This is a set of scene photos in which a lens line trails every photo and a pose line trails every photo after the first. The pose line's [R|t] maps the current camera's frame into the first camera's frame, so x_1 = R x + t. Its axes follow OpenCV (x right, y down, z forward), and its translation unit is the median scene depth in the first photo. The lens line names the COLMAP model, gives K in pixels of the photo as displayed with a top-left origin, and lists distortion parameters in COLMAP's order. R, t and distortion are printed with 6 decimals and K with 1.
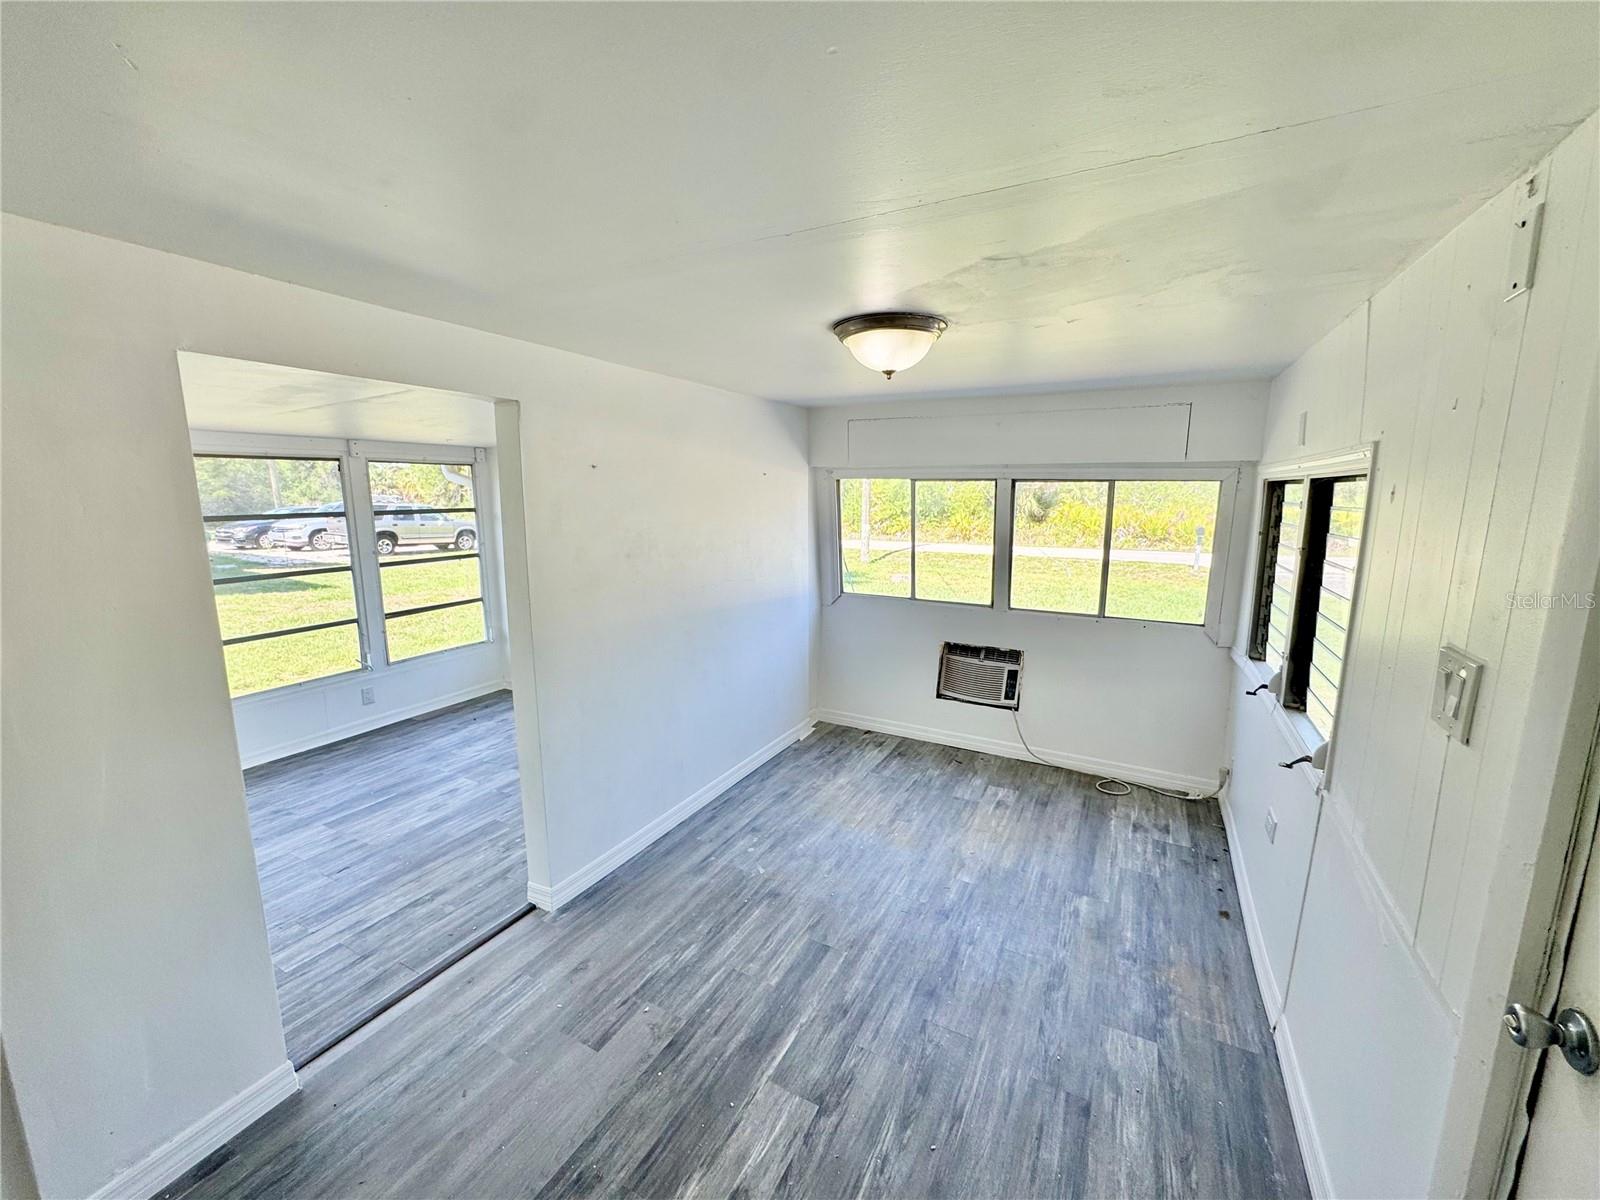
lens RADIAL K [[641.4, 0, 802.3], [0, 641.4, 599.9], [0, 0, 1]] dist [-0.004989, 0.001131]
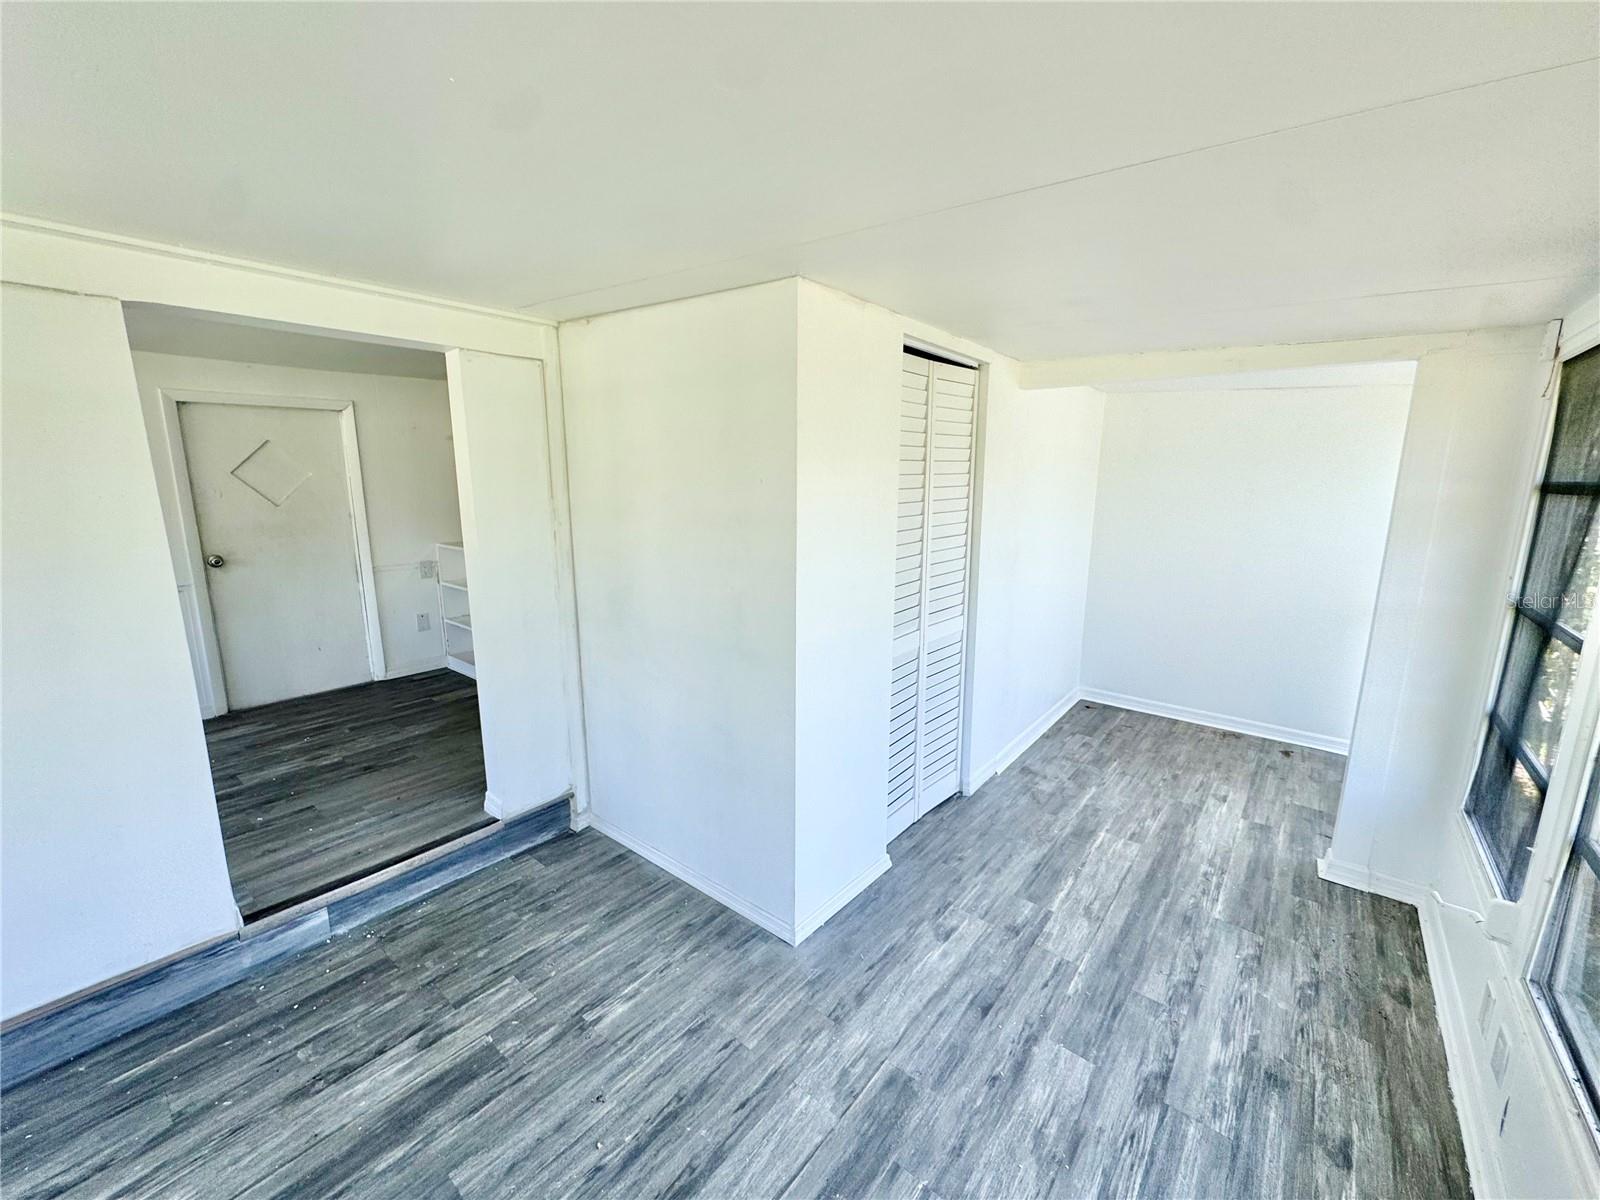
lens RADIAL K [[641.4, 0, 799.1], [0, 641.4, 600.5], [0, 0, 1]] dist [-0.004989, 0.001131]
pose [[-0.979940, -0.042155, 0.194784, -0.740691], [0.028943, 0.936908, 0.348376, -0.107072], [-0.197181, 0.347026, -0.916893, 0.855398]]
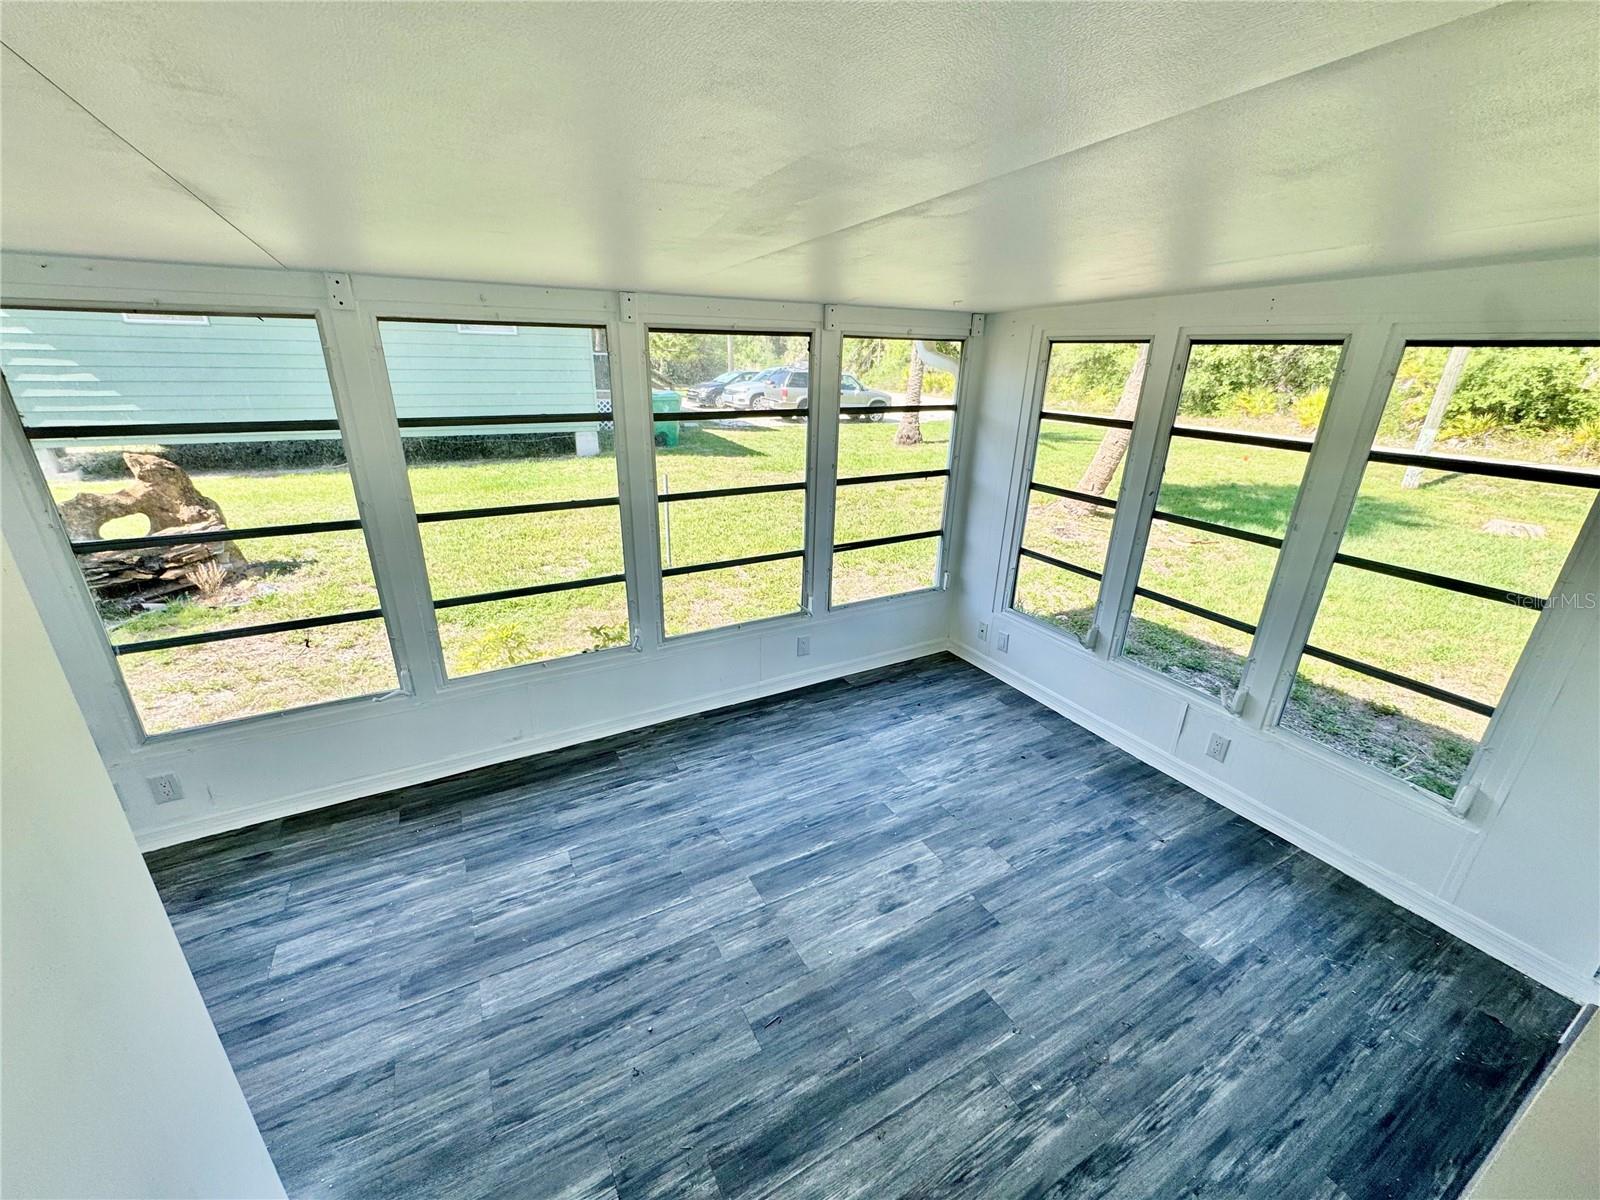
lens RADIAL K [[641.4, 0, 799.4], [0, 641.4, 597.0], [0, 0, 1]] dist [-0.004989, 0.001131]
pose [[0.836324, 0.211370, -0.505851, -0.308255], [-0.113031, 0.969344, 0.218165, -0.089126], [0.536458, -0.125280, 0.834577, 0.356545]]
